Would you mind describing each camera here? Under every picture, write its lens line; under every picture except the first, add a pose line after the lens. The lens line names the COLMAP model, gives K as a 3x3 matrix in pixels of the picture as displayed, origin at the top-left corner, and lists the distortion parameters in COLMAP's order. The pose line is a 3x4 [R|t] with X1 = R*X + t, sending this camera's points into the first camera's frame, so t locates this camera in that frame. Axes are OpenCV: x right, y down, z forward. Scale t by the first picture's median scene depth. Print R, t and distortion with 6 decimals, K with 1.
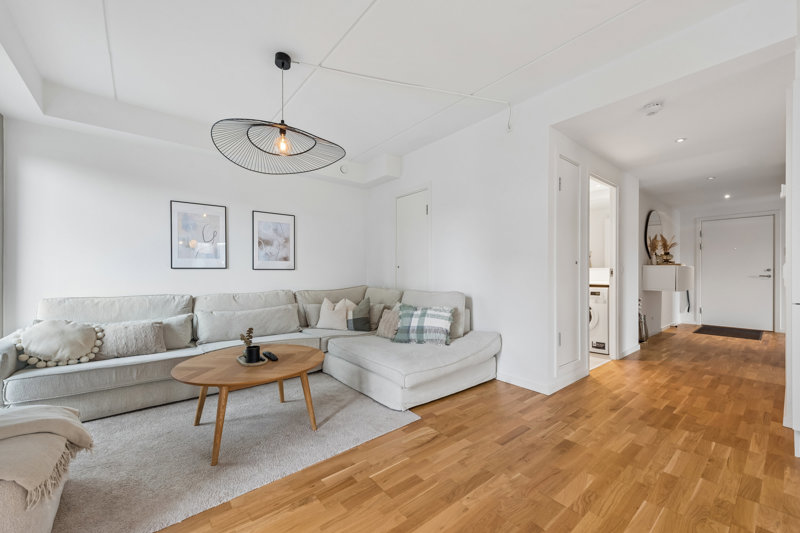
lens RADIAL K [[317.2, 0, 401.0], [0, 317.2, 268.5], [0, 0, 1]] dist [0.001409, -0.000147]
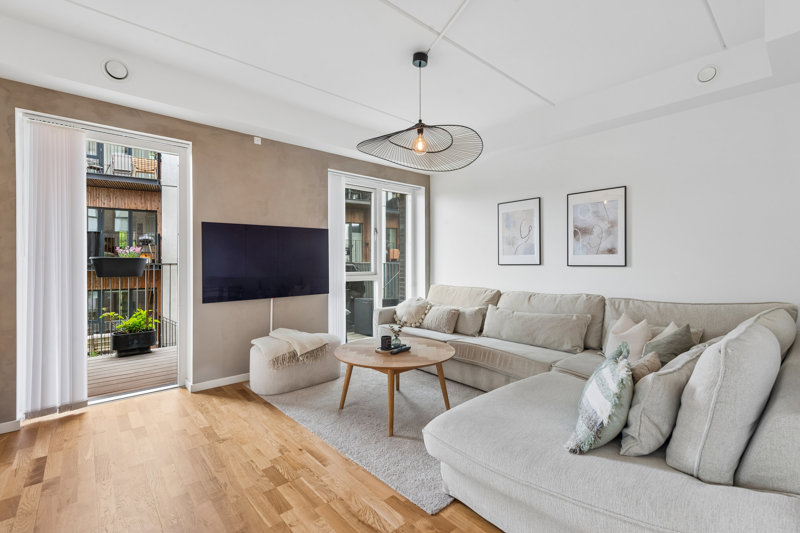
lens RADIAL K [[354.1, 0, 397.4], [0, 354.1, 262.2], [0, 0, 1]] dist [-0.000412, -0.000294]
pose [[0.041578, 0.002771, -0.999131, 0.460330], [0.012878, 0.999912, 0.003309, -0.016321], [0.999052, -0.013005, 0.041538, 0.556455]]
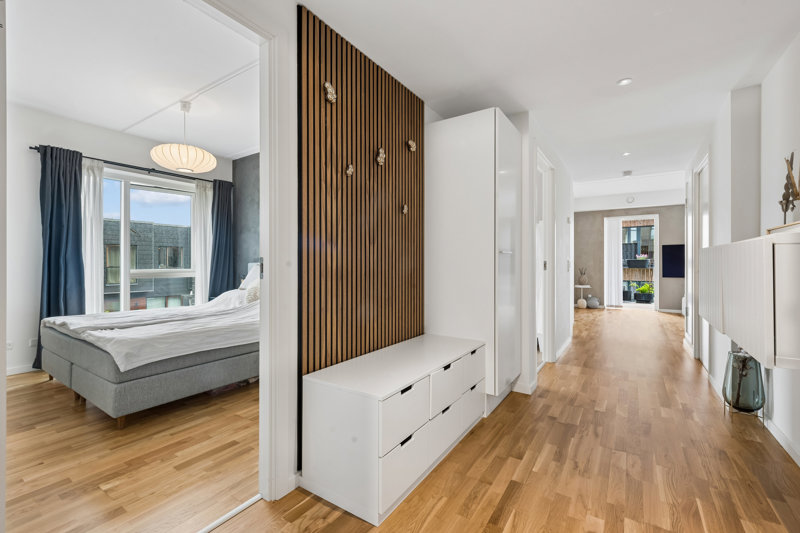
lens RADIAL K [[354.1, 0, 396.5], [0, 354.1, 264.1], [0, 0, 1]] dist [-0.000412, -0.000294]
pose [[-0.955220, 0.001839, -0.295892, 1.289578], [0.005182, 0.999931, -0.010513, 0.000769], [0.295852, -0.011575, -0.955164, 1.278224]]
